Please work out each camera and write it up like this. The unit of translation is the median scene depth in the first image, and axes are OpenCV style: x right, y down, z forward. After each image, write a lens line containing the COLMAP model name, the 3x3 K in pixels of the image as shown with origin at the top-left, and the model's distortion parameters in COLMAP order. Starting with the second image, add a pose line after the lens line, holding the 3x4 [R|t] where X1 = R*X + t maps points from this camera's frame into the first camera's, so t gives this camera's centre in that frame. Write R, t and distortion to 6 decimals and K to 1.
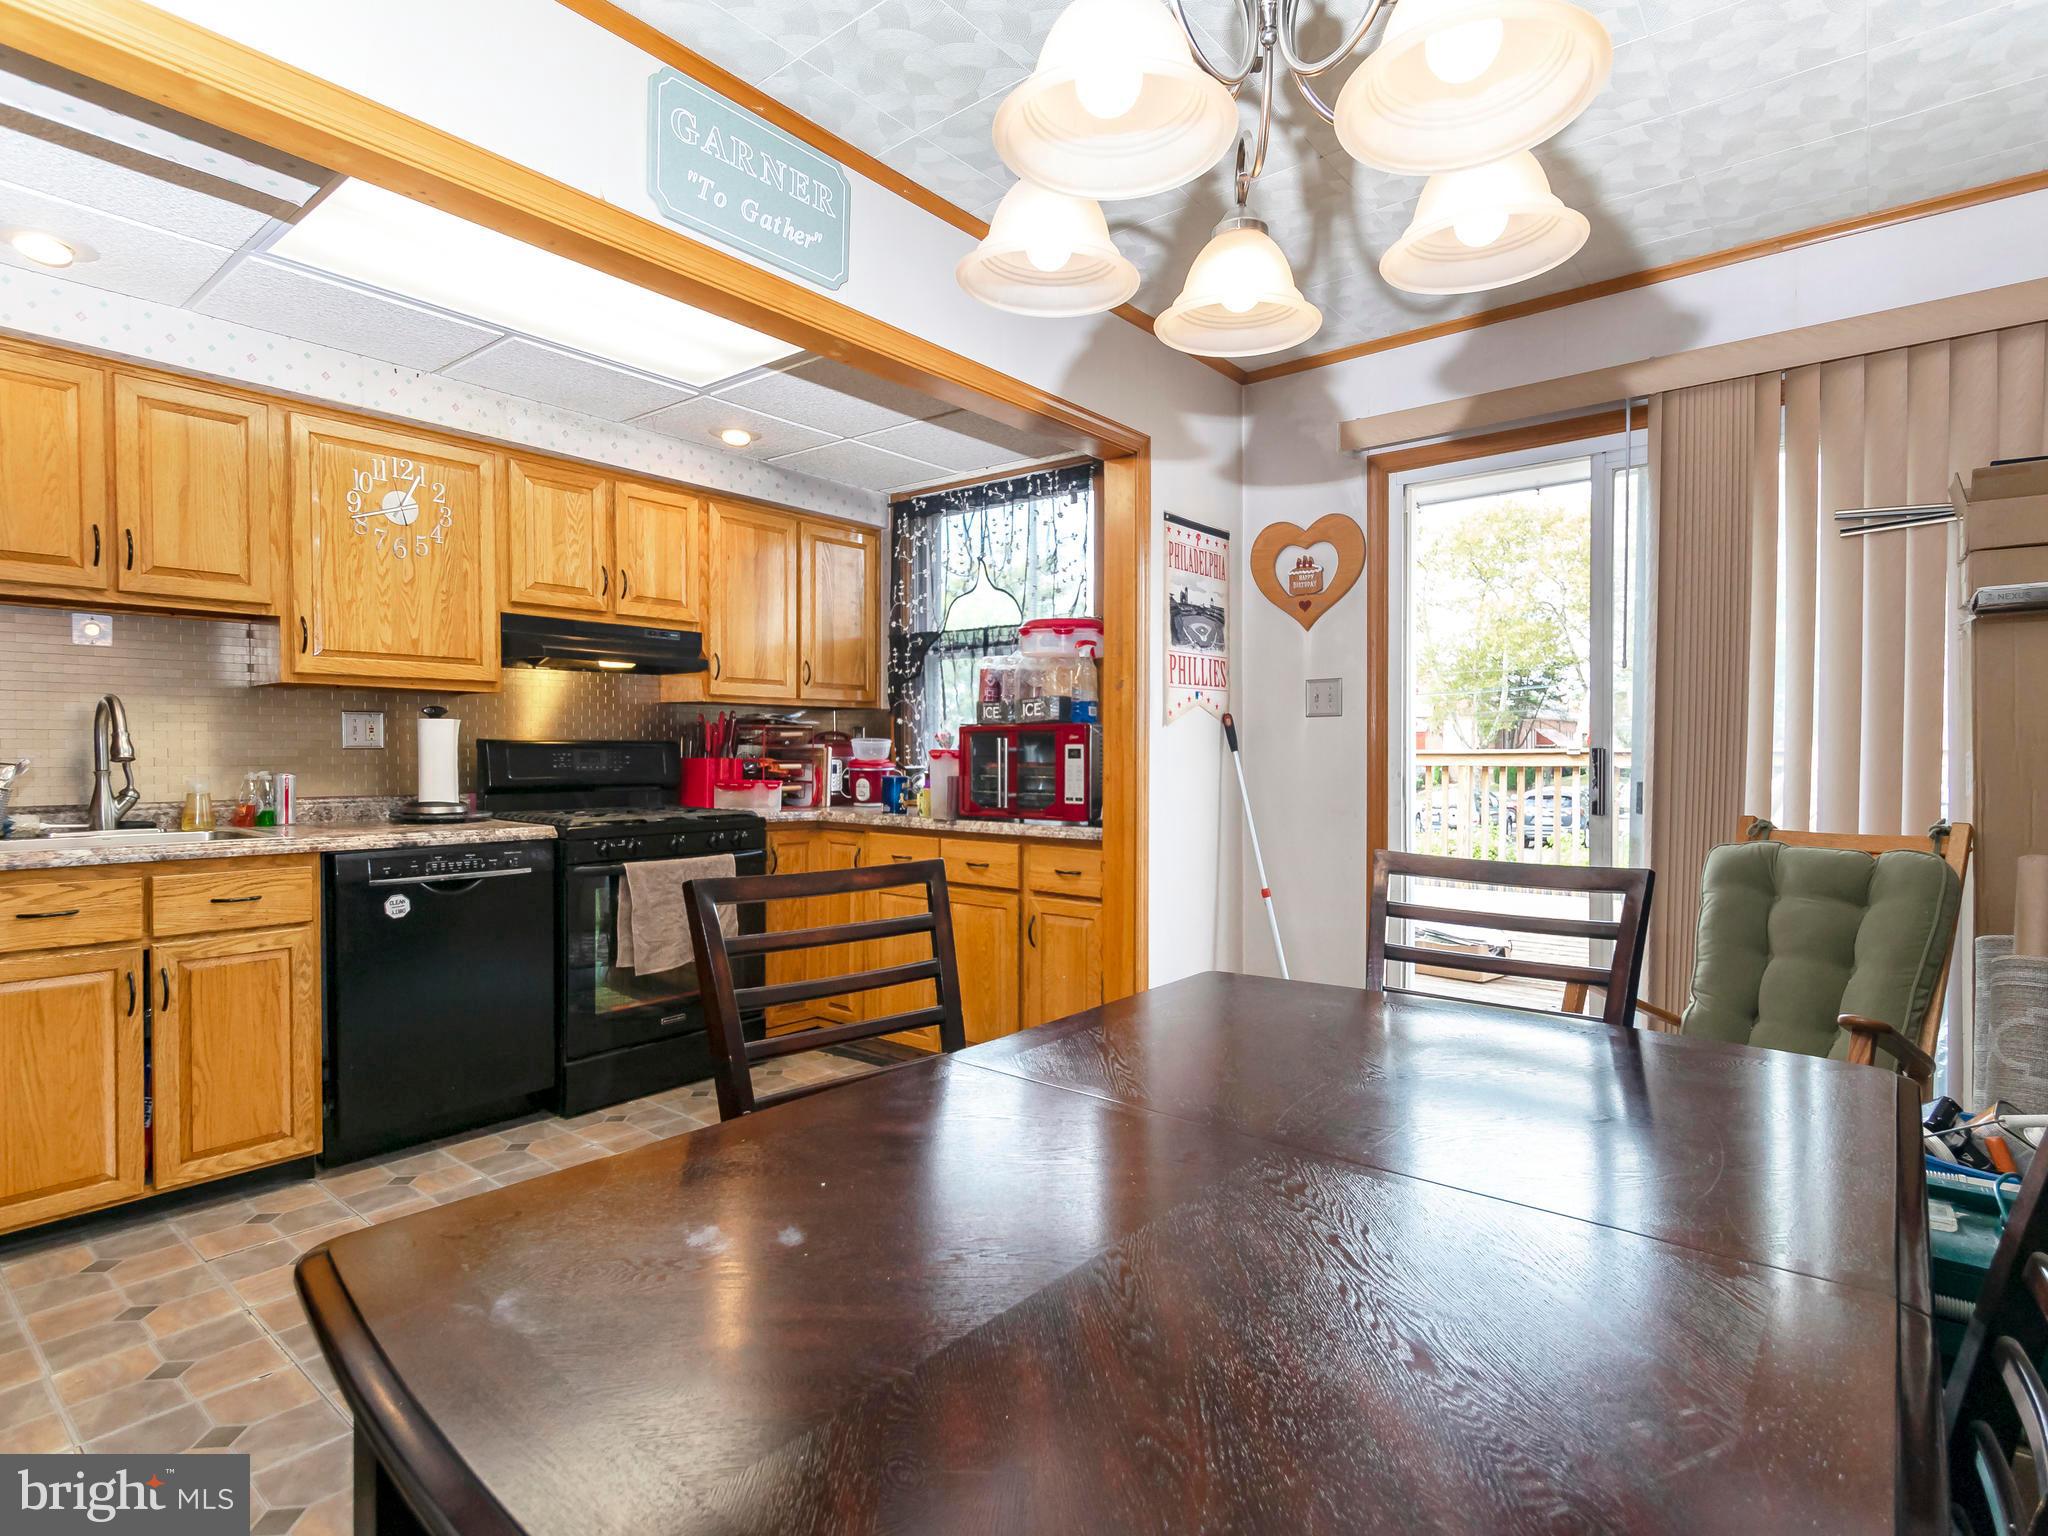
lens RADIAL K [[1098.2, 0, 1051.4], [0, 1098.2, 756.1], [0, 0, 1]] dist [0.001688, 0.002011]
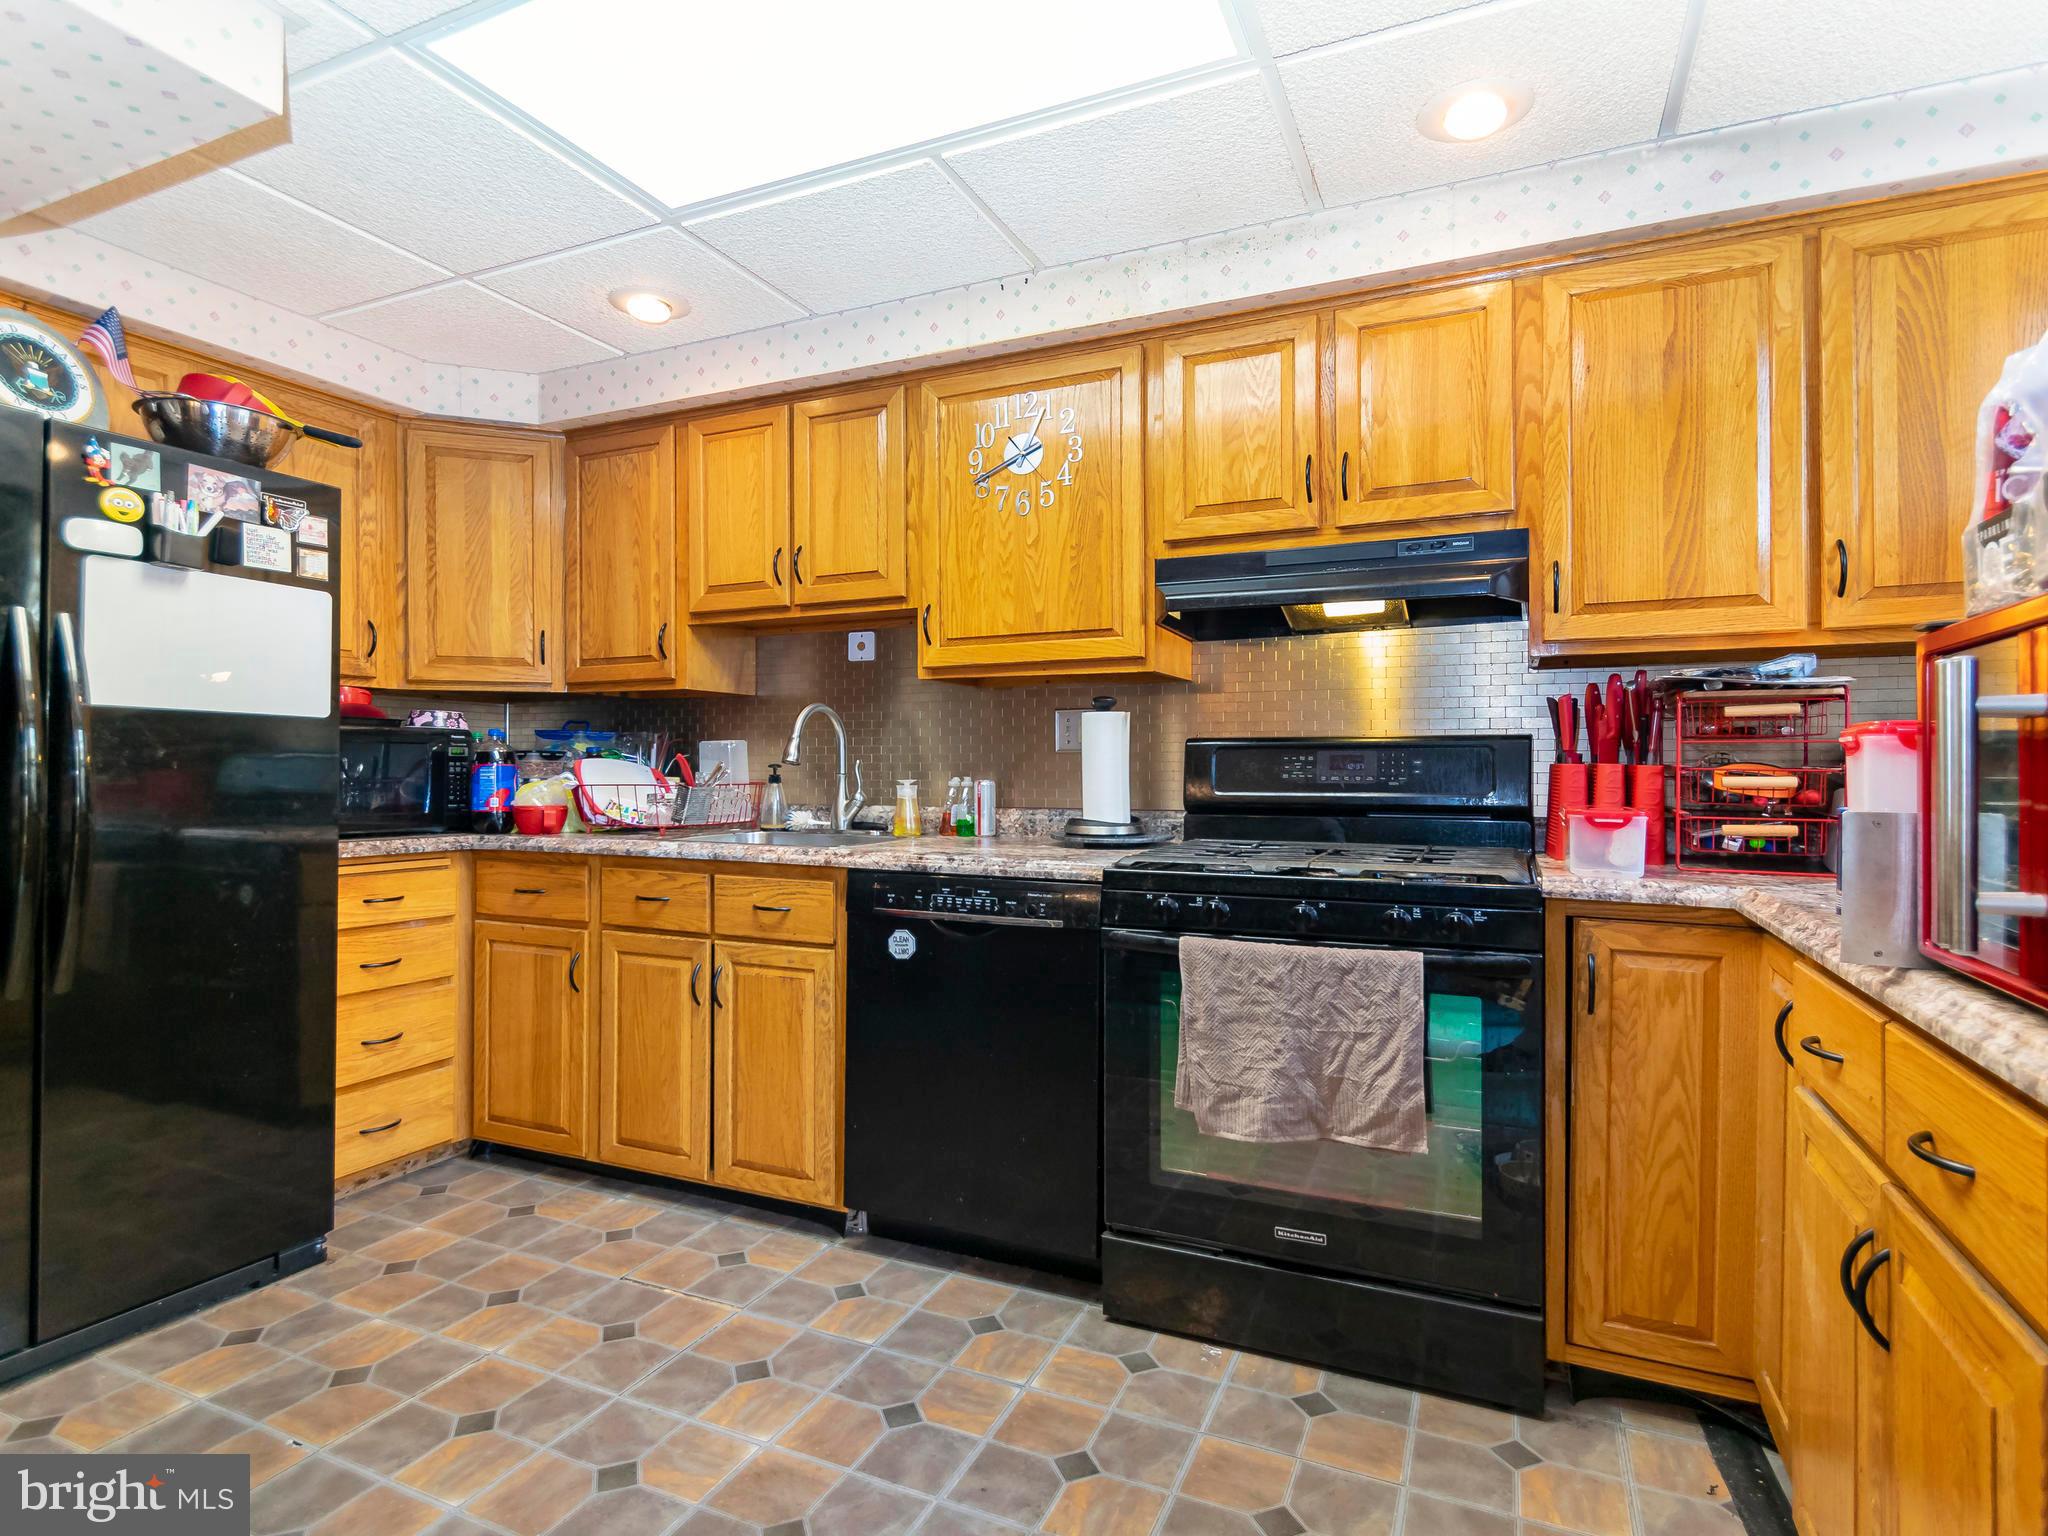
lens RADIAL K [[1000.5, 0, 1024.0], [0, 1000.5, 768.0], [0, 0, 1]] dist [-0.001131, -0.000285]
pose [[0.228538, -0.007309, -0.973507, 0.125840], [-0.005974, 0.999942, -0.008910, 0.012753], [0.973517, 0.007852, 0.228481, 0.843759]]
